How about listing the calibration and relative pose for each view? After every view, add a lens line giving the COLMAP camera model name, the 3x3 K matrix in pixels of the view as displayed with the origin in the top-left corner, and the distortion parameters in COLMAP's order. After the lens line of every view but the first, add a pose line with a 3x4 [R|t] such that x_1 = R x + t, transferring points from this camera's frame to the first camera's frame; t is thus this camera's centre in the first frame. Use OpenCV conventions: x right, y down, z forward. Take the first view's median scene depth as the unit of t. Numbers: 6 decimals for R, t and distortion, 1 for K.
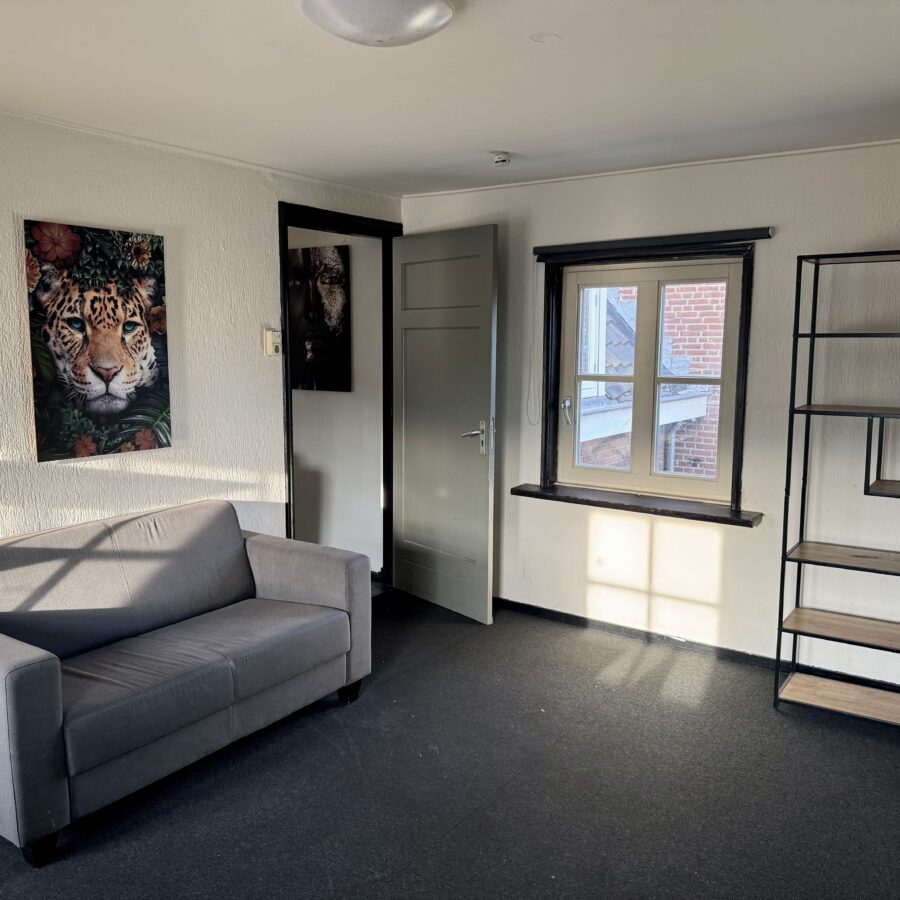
lens RADIAL K [[842.3, 0, 450.0], [0, 842.3, 450.0], [0, 0, 1]] dist [0.193495, -0.384158]
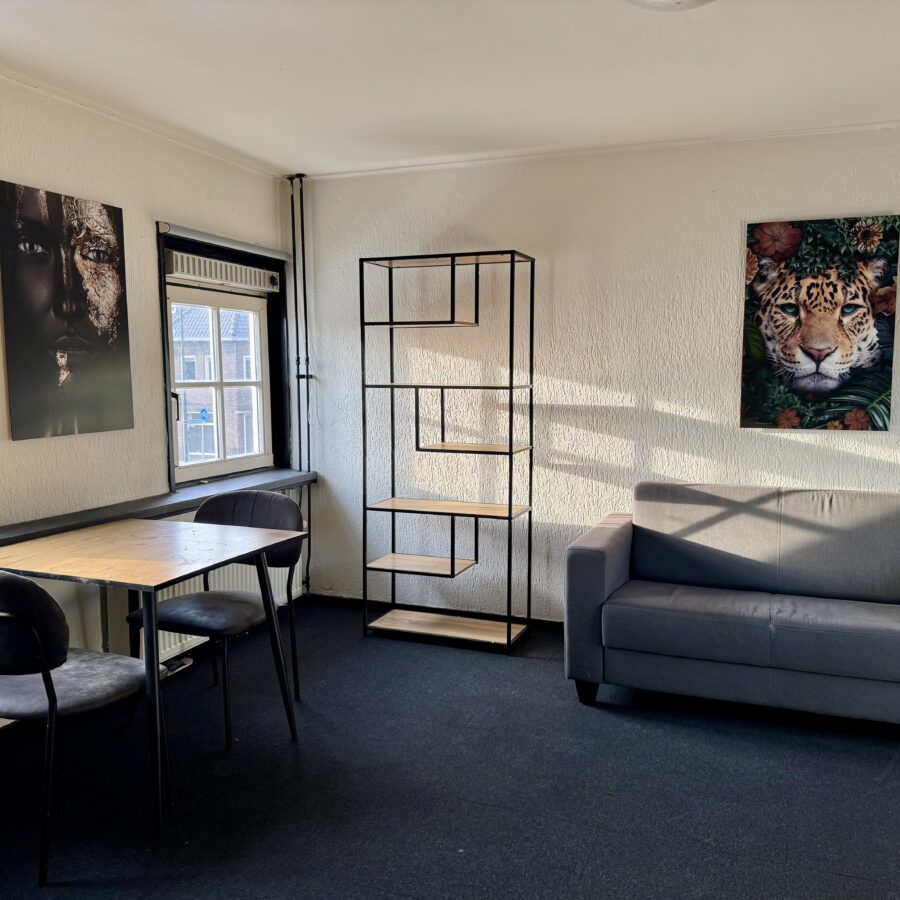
lens RADIAL K [[849.8, 0, 446.7], [0, 849.8, 458.8], [0, 0, 1]] dist [0.006665, -0.018067]
pose [[0.232248, 0.092045, -0.968291, 0.536138], [-0.125666, 0.990008, 0.063968, 0.031105], [0.964504, 0.106825, 0.241495, 0.314193]]
